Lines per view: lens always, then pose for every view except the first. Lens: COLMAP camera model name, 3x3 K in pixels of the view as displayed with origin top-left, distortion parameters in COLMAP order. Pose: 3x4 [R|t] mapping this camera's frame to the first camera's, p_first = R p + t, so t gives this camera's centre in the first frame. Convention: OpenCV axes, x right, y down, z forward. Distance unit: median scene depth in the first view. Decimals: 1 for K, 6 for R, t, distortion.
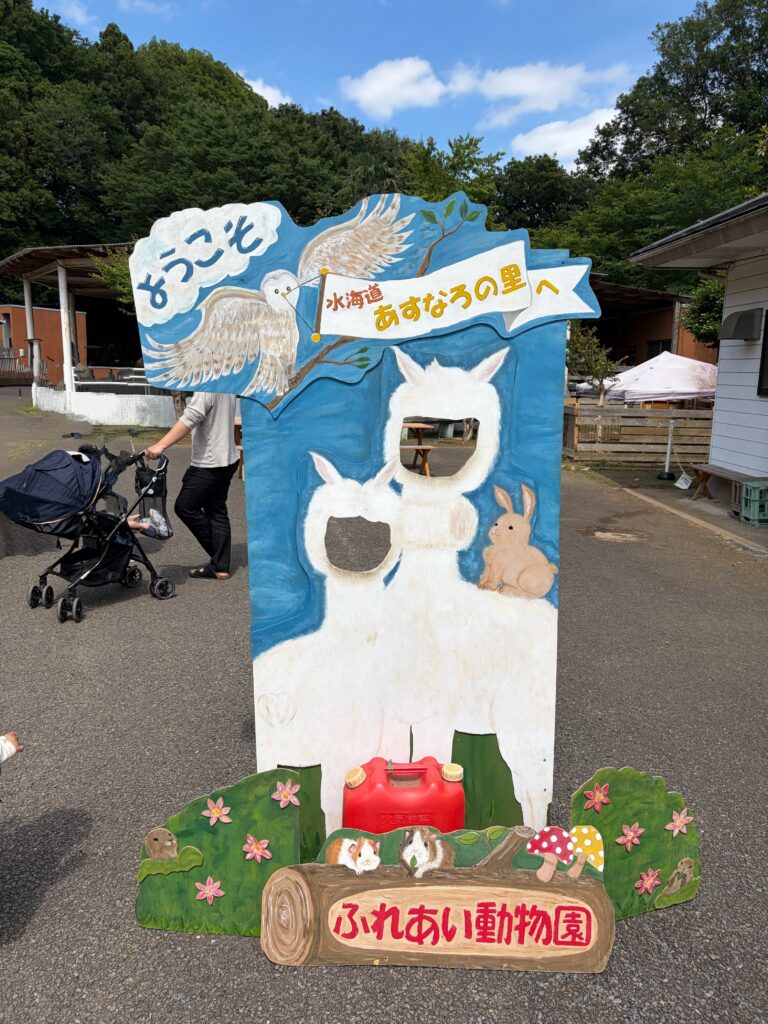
lens RADIAL K [[770.5, 0, 380.4], [0, 770.5, 511.6], [0, 0, 1]] dist [0.002971, 0.000451]
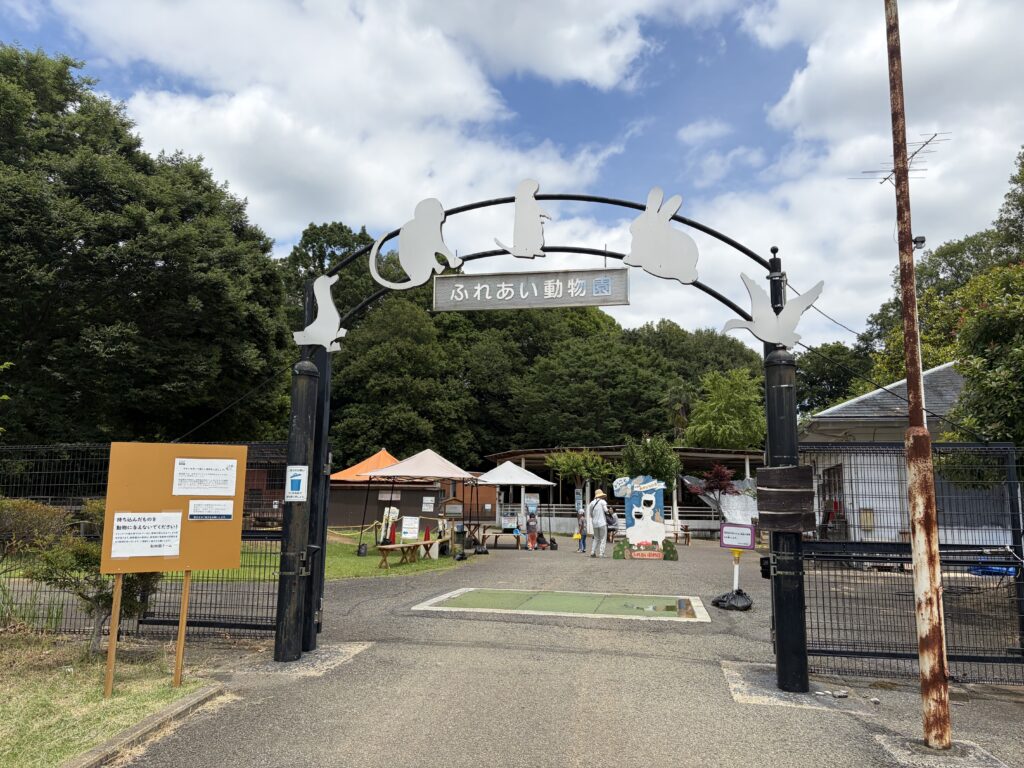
lens RADIAL K [[770.5, 0, 510.9], [0, 770.5, 383.8], [0, 0, 1]] dist [0.002971, 0.000451]
pose [[0.963667, -0.048812, -0.262610, 0.047759], [-0.046376, 0.937654, -0.344463, 0.091430], [0.263051, 0.344127, 0.901322, -0.400759]]
